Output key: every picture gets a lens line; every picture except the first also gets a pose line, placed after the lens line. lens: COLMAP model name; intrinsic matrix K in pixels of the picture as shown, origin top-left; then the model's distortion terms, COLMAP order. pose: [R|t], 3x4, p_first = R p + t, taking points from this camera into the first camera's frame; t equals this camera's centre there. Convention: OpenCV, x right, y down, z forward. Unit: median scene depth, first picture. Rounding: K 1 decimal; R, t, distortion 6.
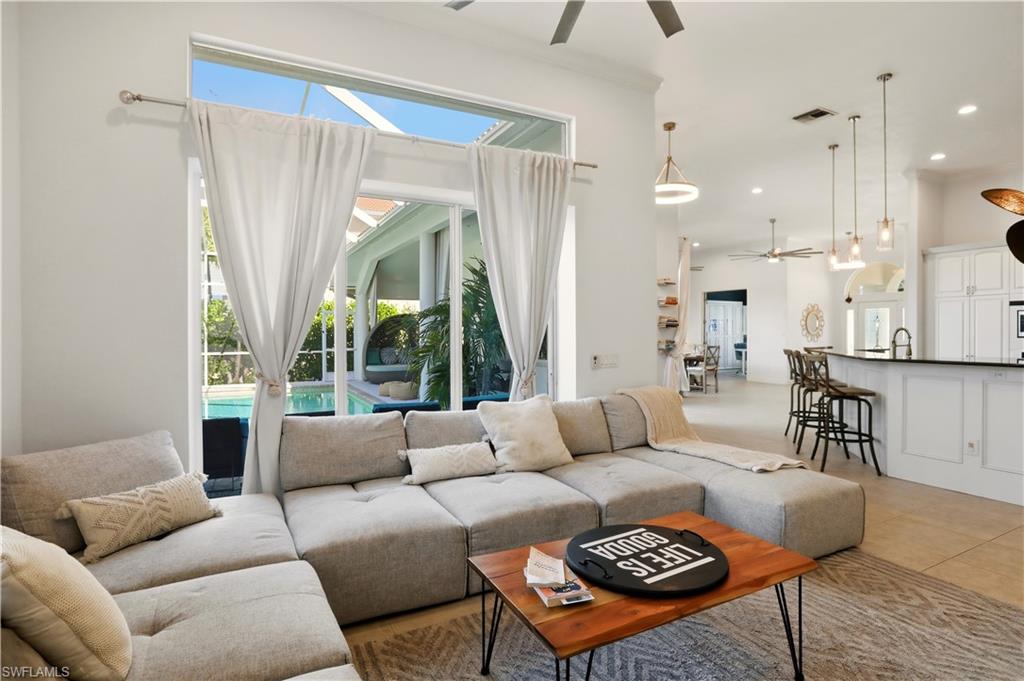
lens RADIAL K [[514.8, 0, 513.2], [0, 514.8, 331.5], [0, 0, 1]] dist [-0.018228, 0.000121]
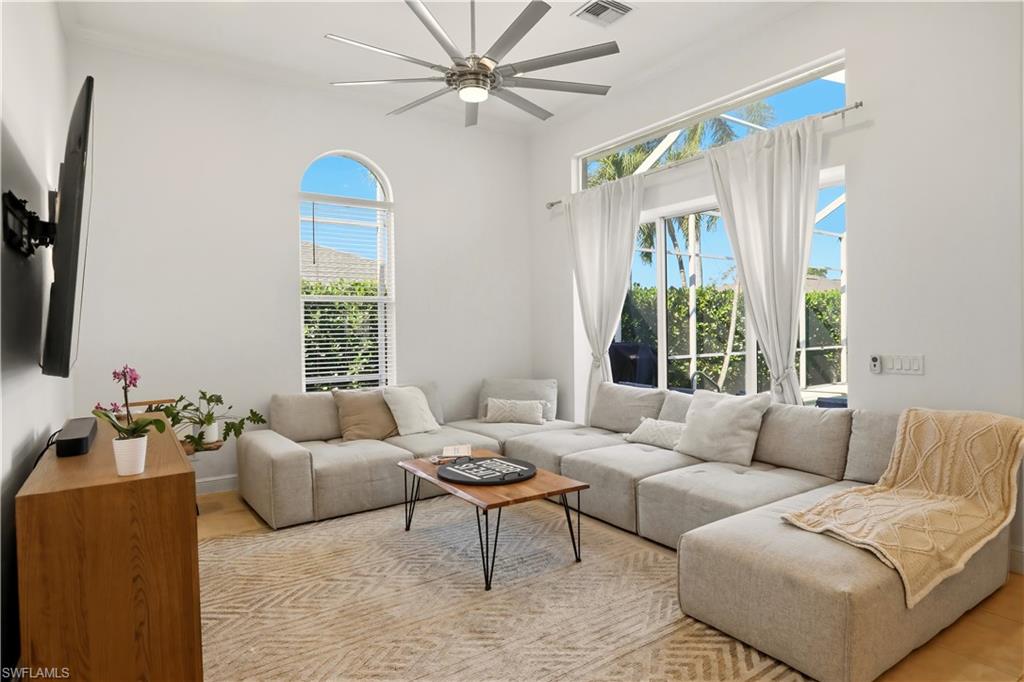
lens RADIAL K [[586.1, 0, 540.5], [0, 586.1, 349.1], [0, 0, 1]] dist [-0.022829, 0.001518]
pose [[0.136989, 0.032470, -0.990040, 1.319006], [0.003823, 0.999438, 0.033308, 0.007575], [0.990565, -0.008348, 0.136788, 0.600670]]
